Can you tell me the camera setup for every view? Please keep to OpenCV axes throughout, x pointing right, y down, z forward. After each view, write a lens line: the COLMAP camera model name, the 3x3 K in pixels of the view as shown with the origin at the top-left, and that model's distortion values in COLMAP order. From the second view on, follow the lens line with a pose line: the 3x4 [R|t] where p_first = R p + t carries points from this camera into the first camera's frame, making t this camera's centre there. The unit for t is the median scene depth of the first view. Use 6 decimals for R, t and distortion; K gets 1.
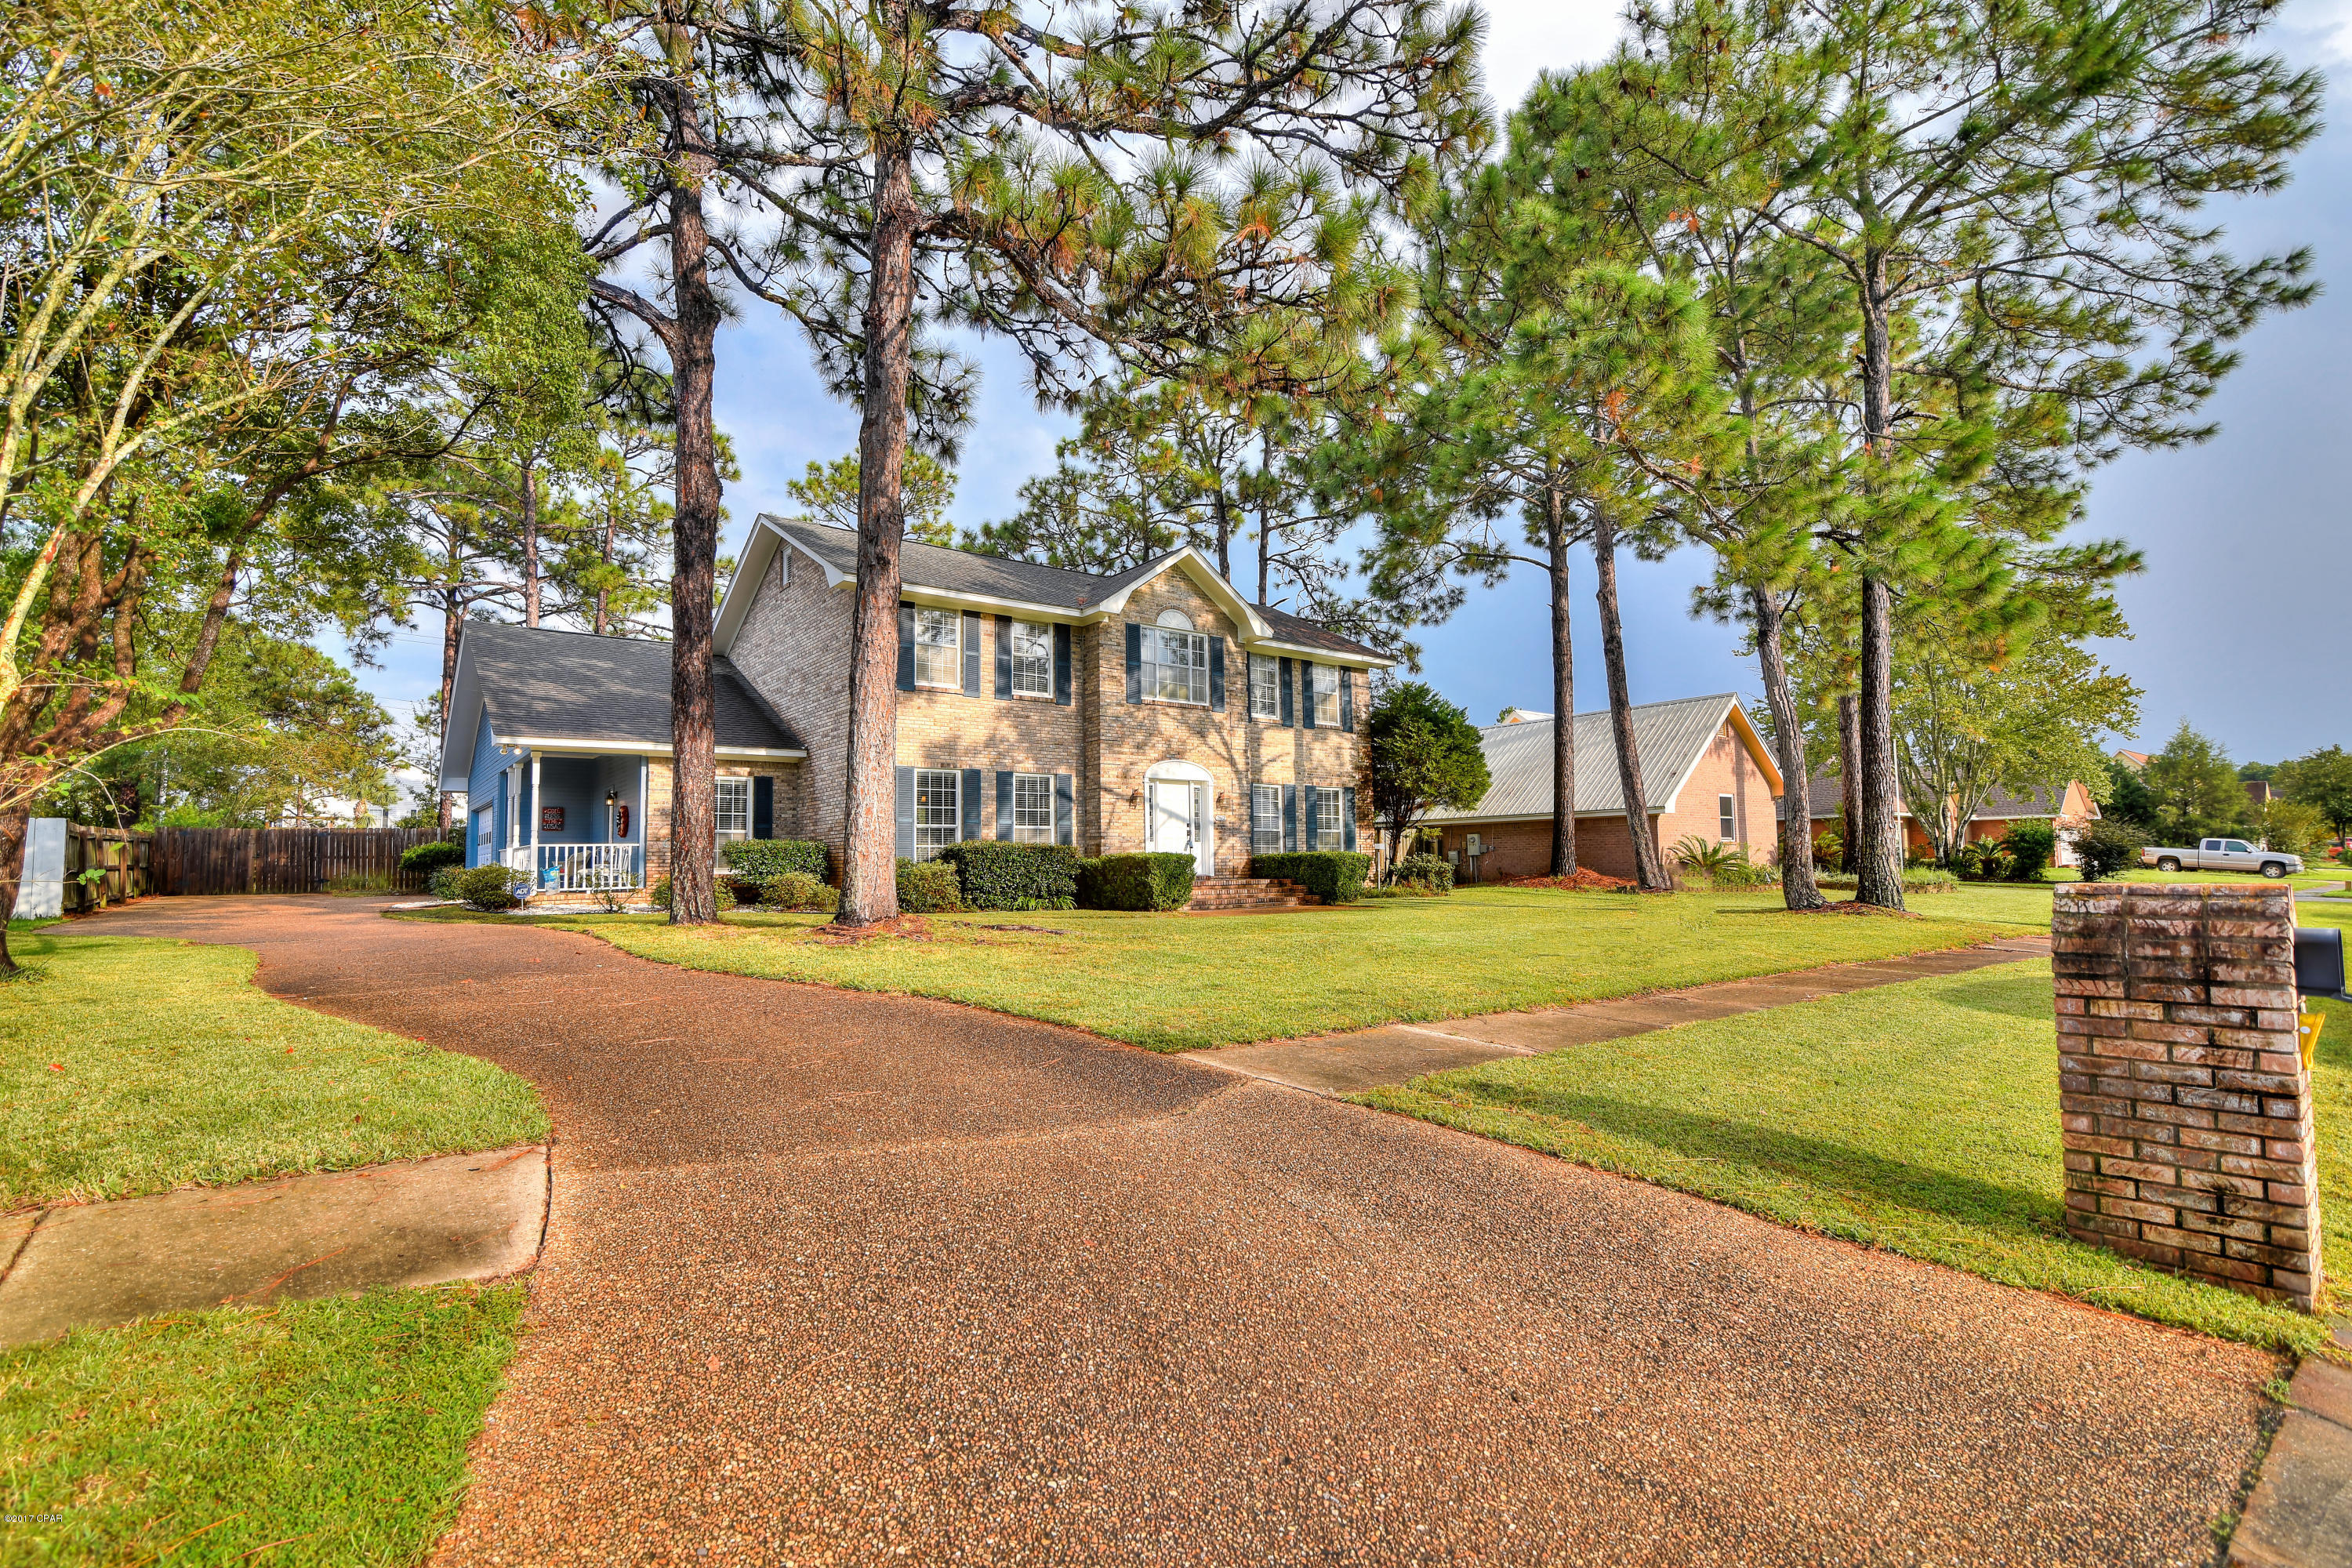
lens RADIAL K [[1083.3, 0, 1160.3], [0, 1083.3, 792.6], [0, 0, 1]] dist [-0.019003, 0.001068]
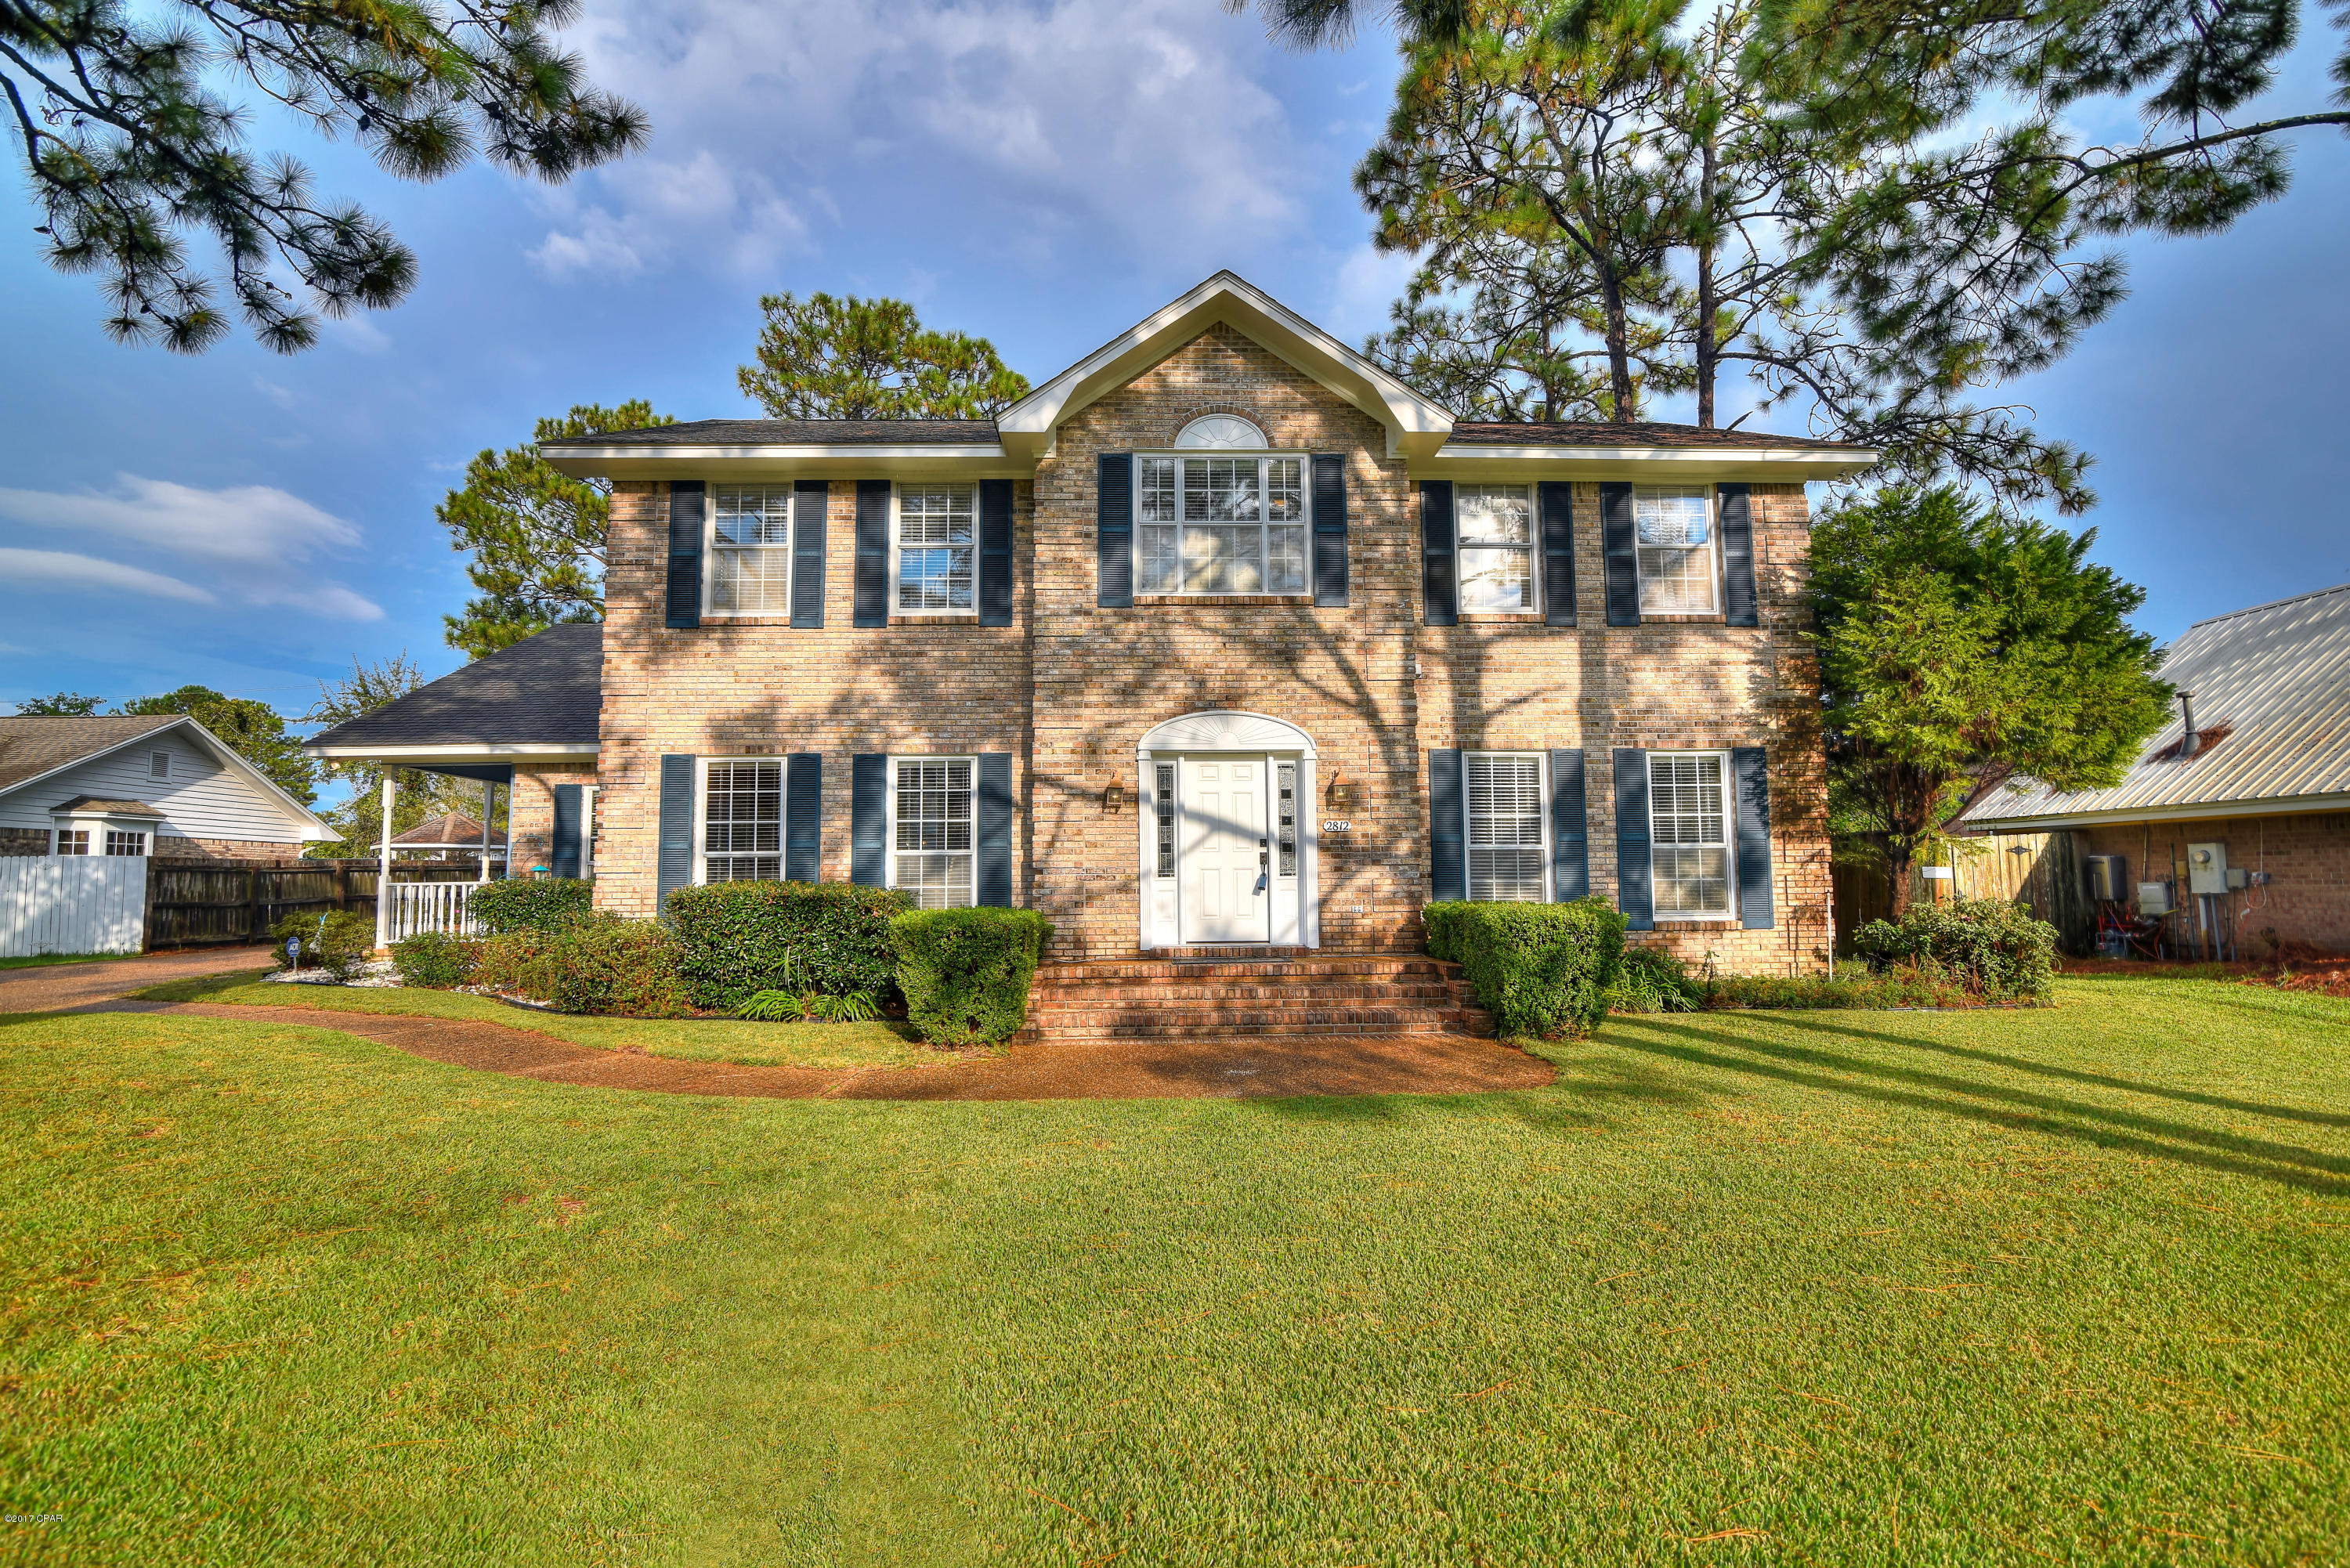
lens RADIAL K [[1082.3, 0, 1159.3], [0, 1082.3, 792.6], [0, 0, 1]] dist [-0.019003, 0.001068]
pose [[0.809682, -0.040542, -0.585467, 0.269787], [0.037610, 0.999145, -0.017174, 0.012922], [0.585663, -0.008114, 0.810514, 0.565467]]
